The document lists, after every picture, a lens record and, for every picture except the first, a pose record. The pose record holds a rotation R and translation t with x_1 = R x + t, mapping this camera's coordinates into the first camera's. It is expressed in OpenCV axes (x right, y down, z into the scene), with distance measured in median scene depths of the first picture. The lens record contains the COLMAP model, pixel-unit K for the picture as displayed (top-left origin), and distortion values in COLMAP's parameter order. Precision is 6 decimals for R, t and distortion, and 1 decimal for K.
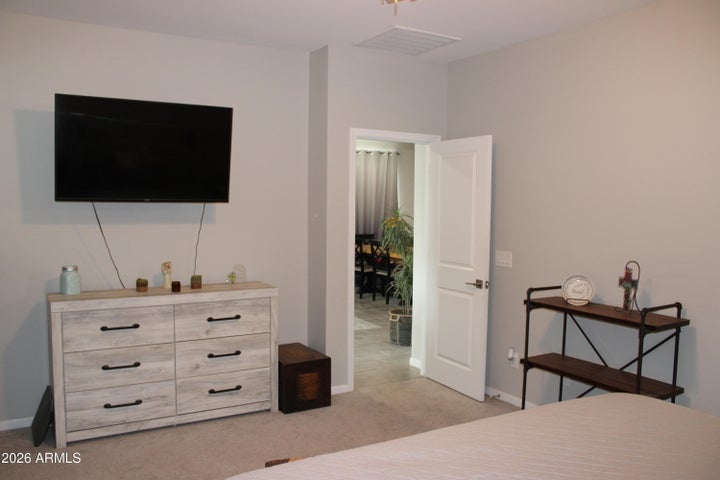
lens RADIAL K [[594.3, 0, 359.8], [0, 594.3, 240.1], [0, 0, 1]] dist [-0.144891, 0.102218]
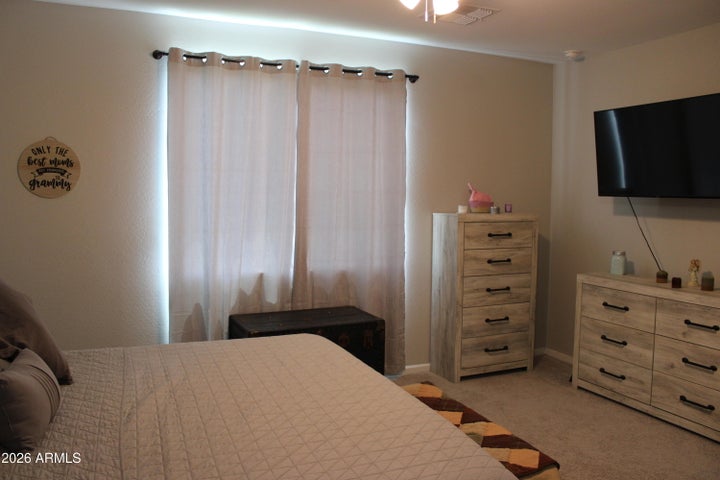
lens RADIAL K [[594.3, 0, 360.0], [0, 594.3, 241.6], [0, 0, 1]] dist [-0.144891, 0.102218]
pose [[-0.132750, 0.066368, -0.988925, 0.749179], [-0.070729, 0.994578, 0.076241, -0.027409], [0.988623, 0.080066, -0.127336, 0.611229]]
